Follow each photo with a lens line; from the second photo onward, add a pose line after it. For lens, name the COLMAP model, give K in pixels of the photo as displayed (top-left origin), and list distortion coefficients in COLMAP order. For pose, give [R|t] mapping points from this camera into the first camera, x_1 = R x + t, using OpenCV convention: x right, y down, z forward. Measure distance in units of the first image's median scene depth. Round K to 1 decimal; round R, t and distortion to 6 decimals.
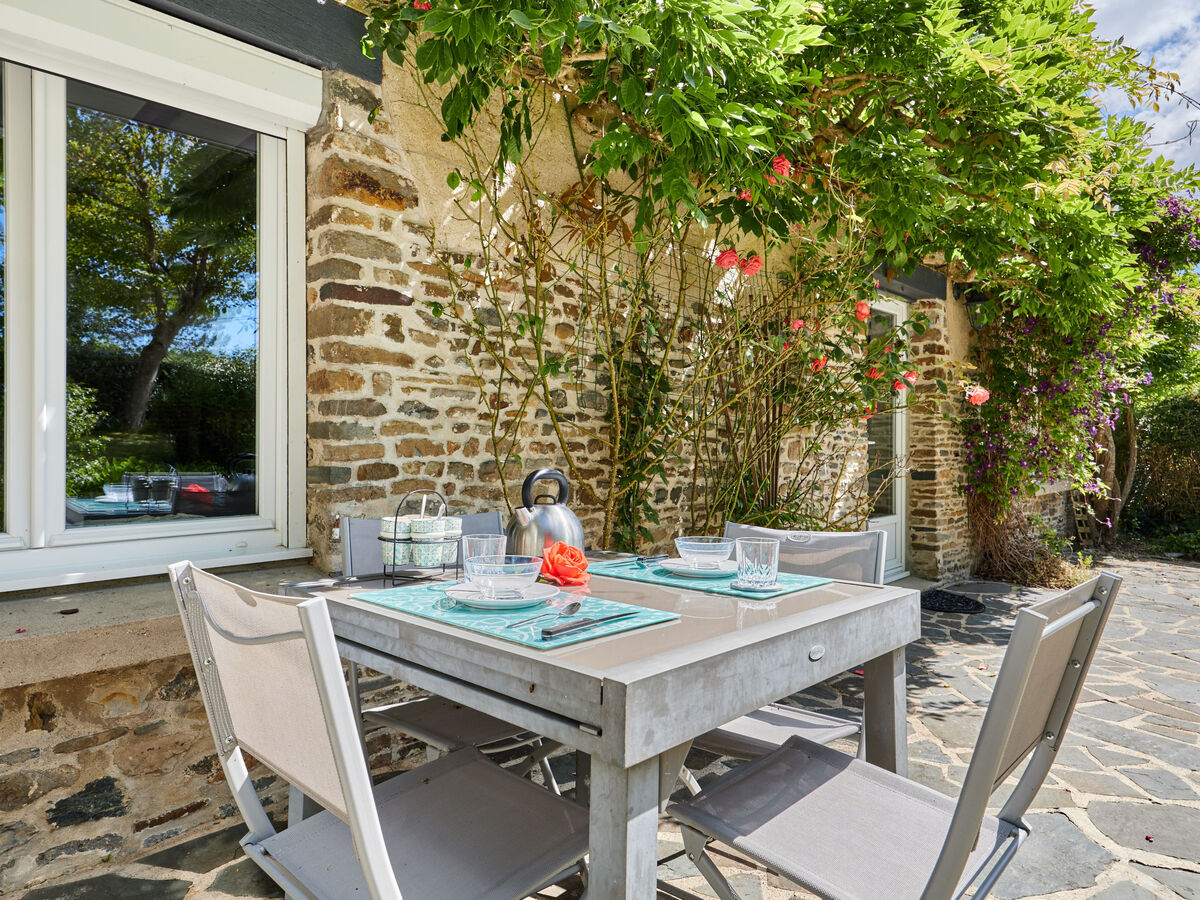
lens RADIAL K [[740.5, 0, 602.4], [0, 740.5, 442.3], [0, 0, 1]] dist [0.020111, -0.005175]
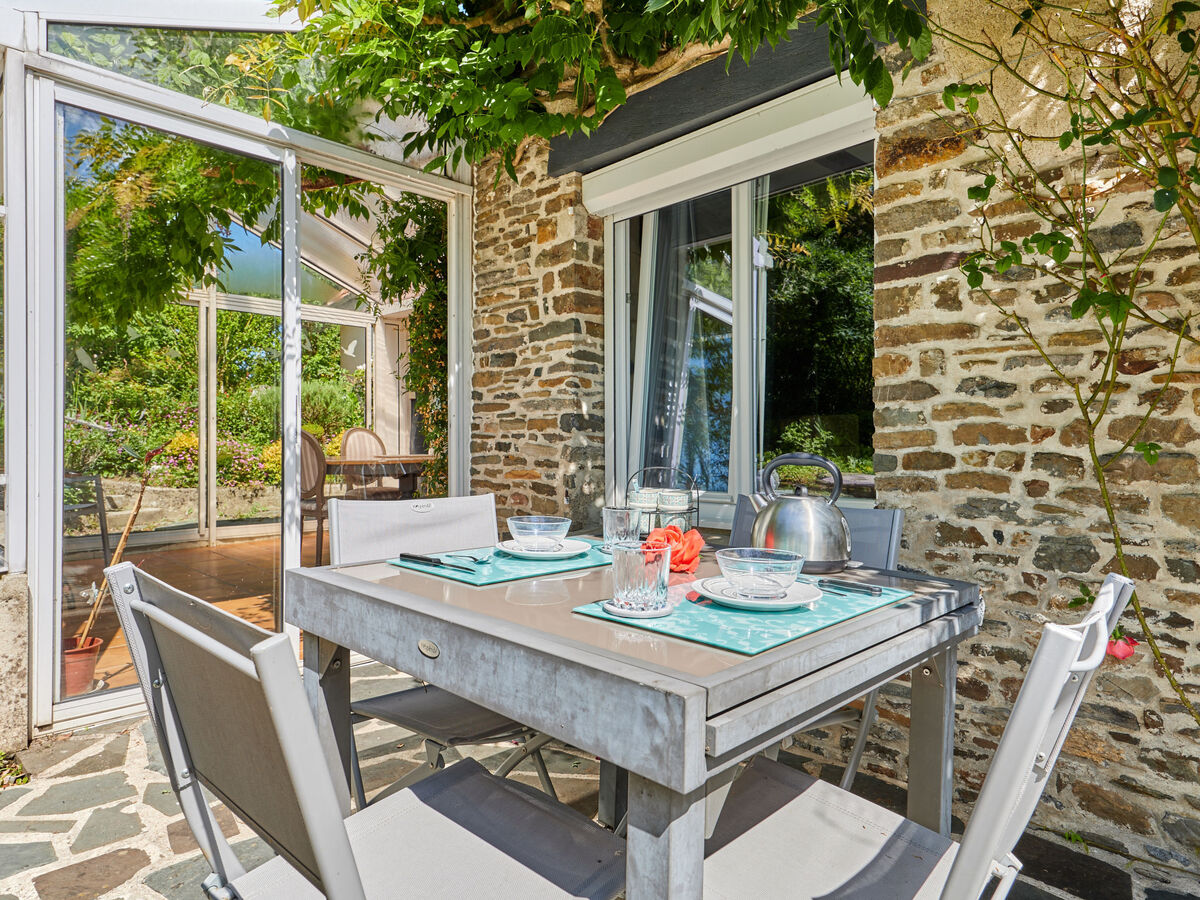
lens RADIAL K [[740.5, 0, 601.9], [0, 740.5, 439.1], [0, 0, 1]] dist [0.020111, -0.005175]
pose [[-0.017454, -0.009402, -0.999803, 0.570290], [0.004552, 0.999945, -0.009482, 0.018748], [0.999837, -0.004716, -0.017410, 0.589836]]
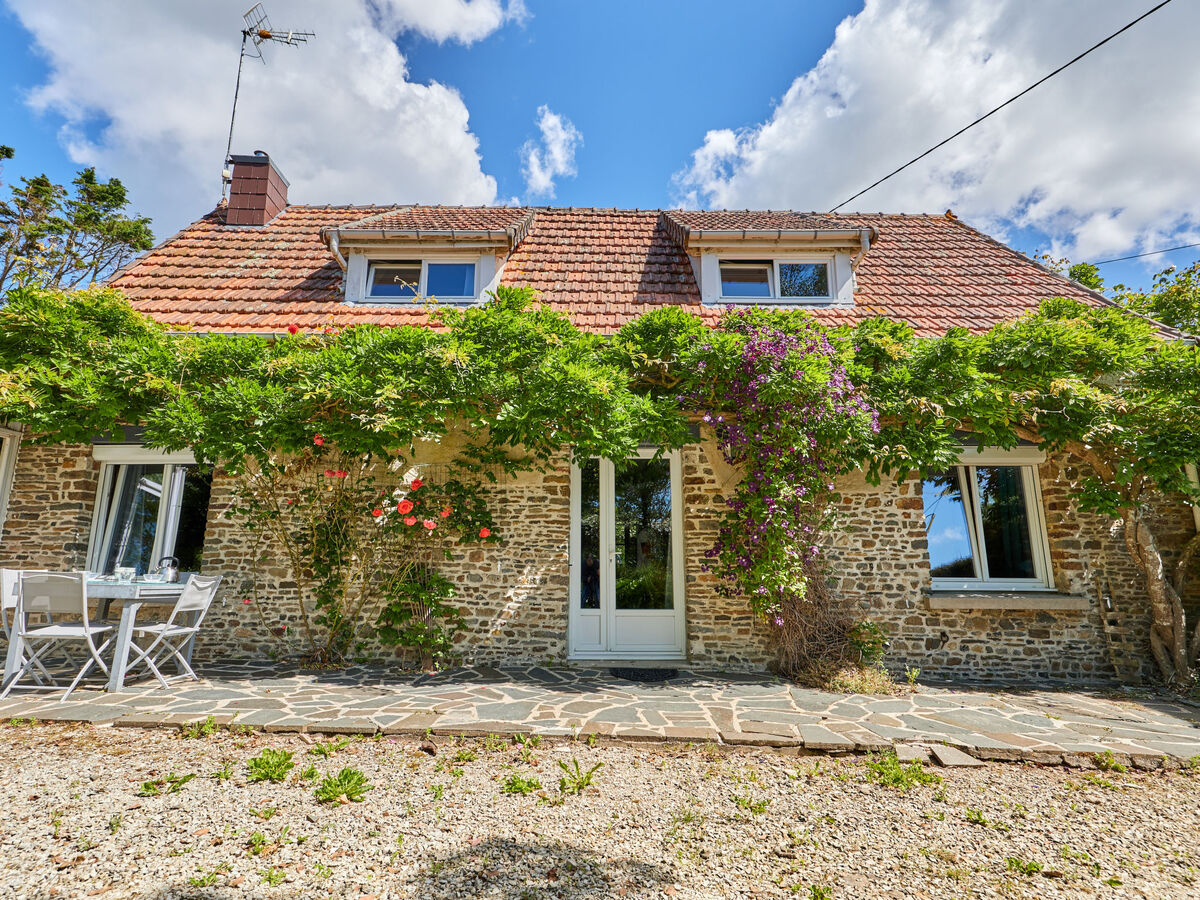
lens RADIAL K [[639.8, 0, 596.7], [0, 639.8, 443.1], [0, 0, 1]] dist [0.017119, -0.003019]
pose [[0.679355, -0.138604, -0.720601, 2.709717], [-0.001637, 0.981711, -0.190370, 0.060118], [0.733808, 0.130509, 0.666704, 0.274287]]
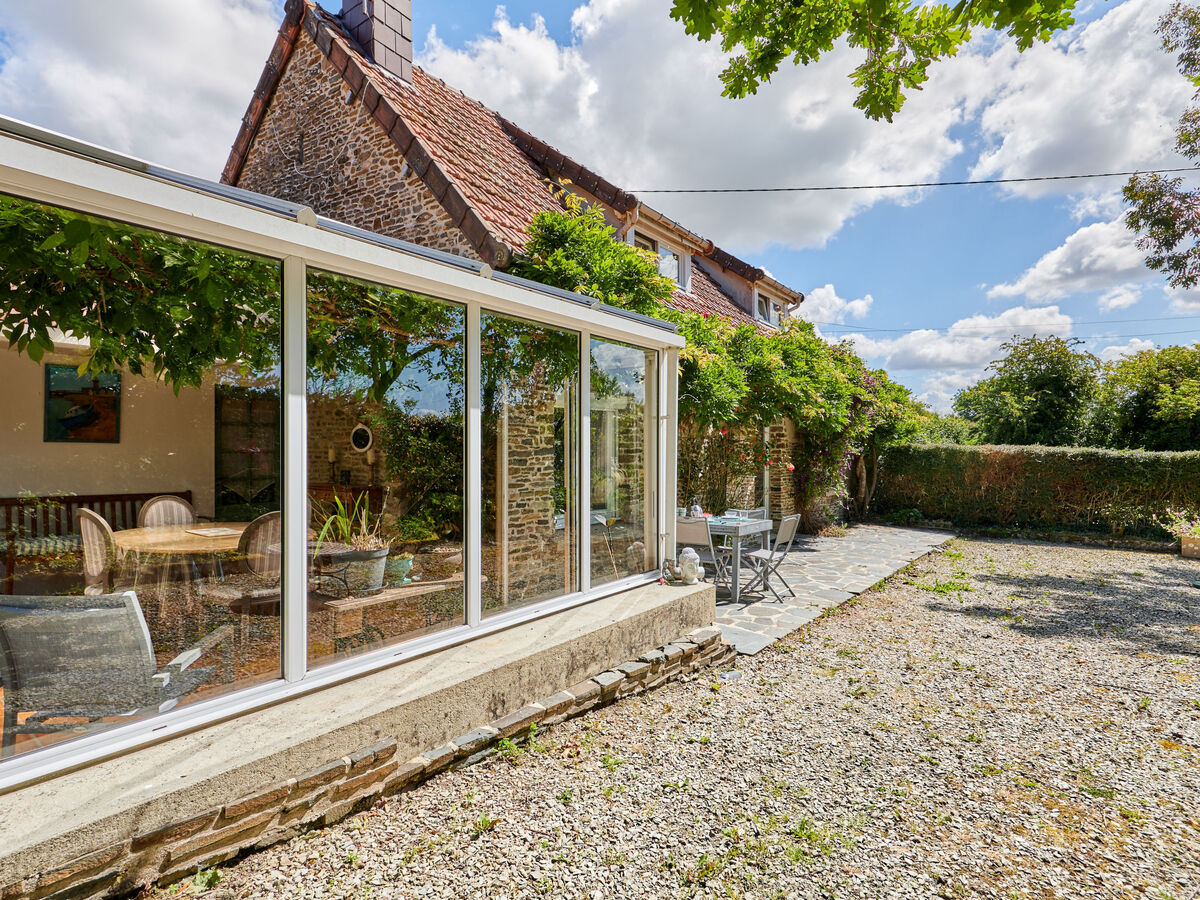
lens RADIAL K [[653.3, 0, 601.5], [0, 653.3, 453.2], [0, 0, 1]] dist [0.002848, -0.000352]
pose [[0.990753, -0.005609, 0.135560, -0.877919], [0.004364, 0.999946, 0.009472, -0.205474], [-0.135605, -0.008793, 0.990724, -2.167870]]
